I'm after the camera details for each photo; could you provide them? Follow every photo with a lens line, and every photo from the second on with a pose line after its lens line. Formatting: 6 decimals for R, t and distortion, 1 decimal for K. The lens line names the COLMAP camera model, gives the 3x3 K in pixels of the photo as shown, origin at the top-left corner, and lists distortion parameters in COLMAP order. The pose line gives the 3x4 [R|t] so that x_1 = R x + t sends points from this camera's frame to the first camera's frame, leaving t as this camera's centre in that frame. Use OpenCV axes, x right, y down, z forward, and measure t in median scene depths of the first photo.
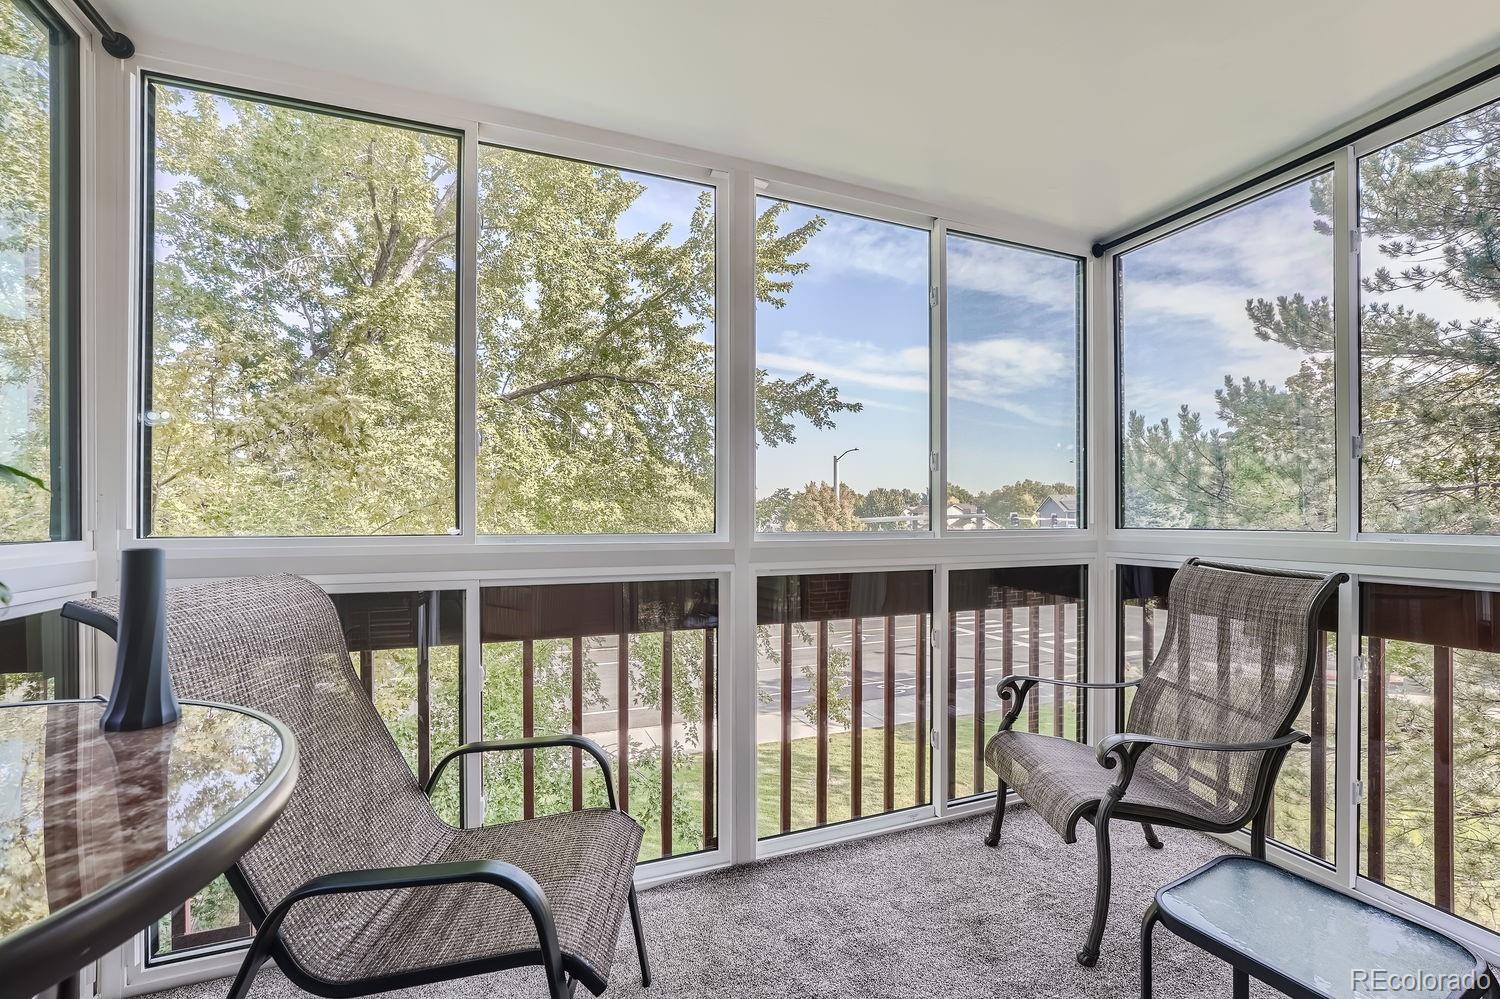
lens RADIAL K [[617.8, 0, 754.3], [0, 617.8, 508.0], [0, 0, 1]] dist [-0.011651, -0.000420]
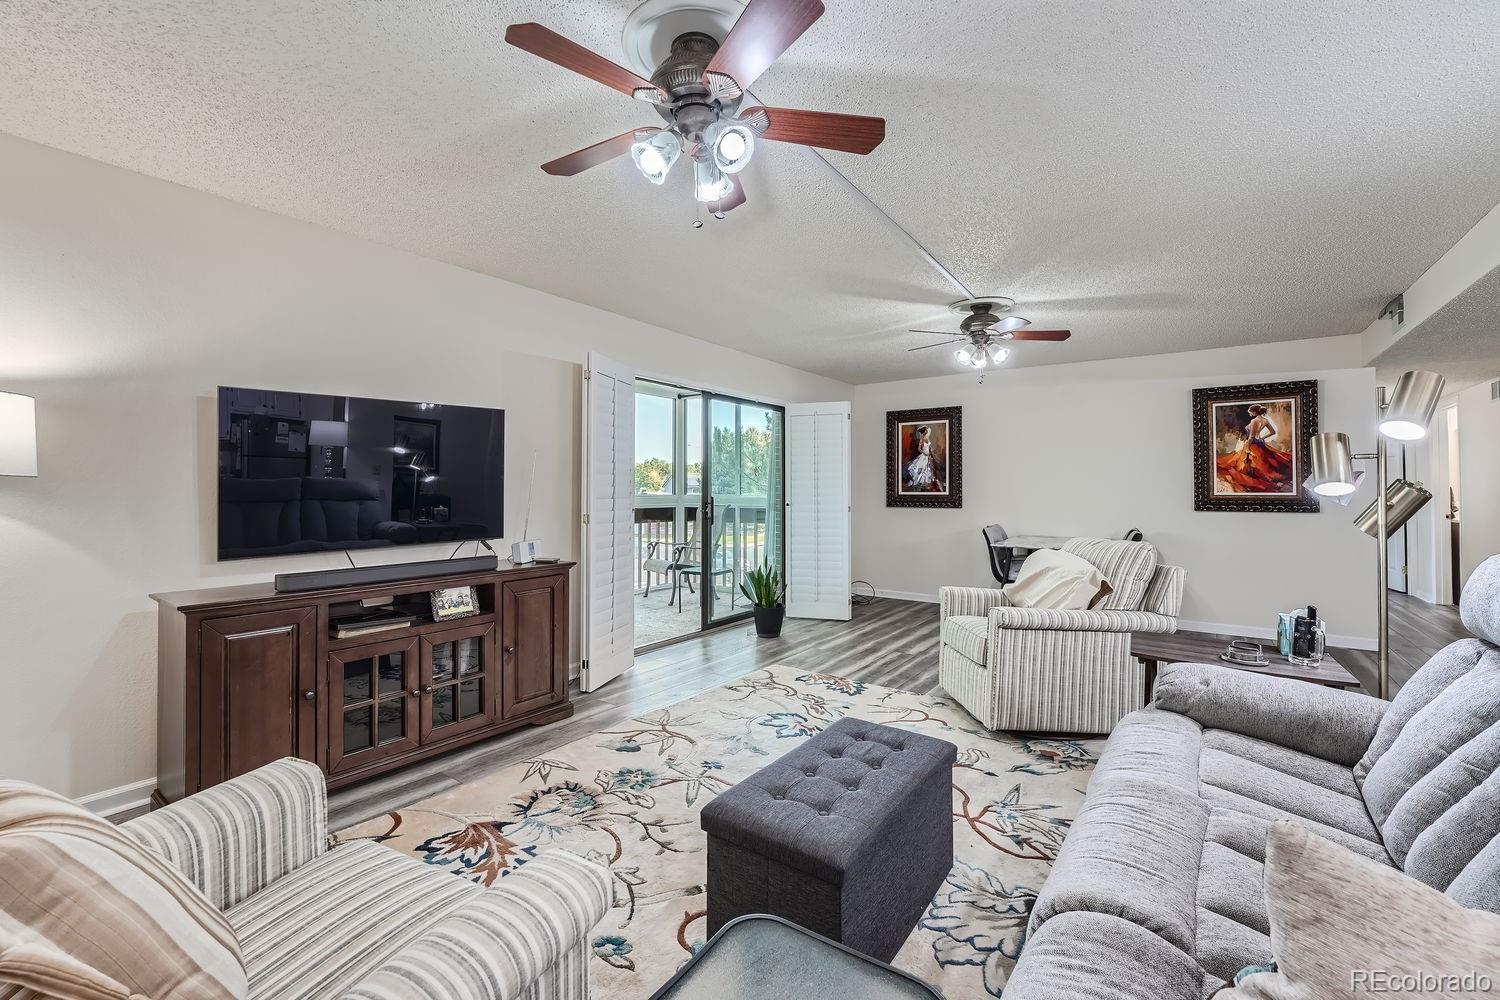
lens RADIAL K [[617.8, 0, 753.5], [0, 617.8, 492.2], [0, 0, 1]] dist [-0.011651, -0.000420]
pose [[0.838623, -0.000004, 0.544712, -0.745590], [-0.007642, 0.999901, 0.011773, -0.012375], [-0.544658, -0.014036, 0.838541, -1.666691]]
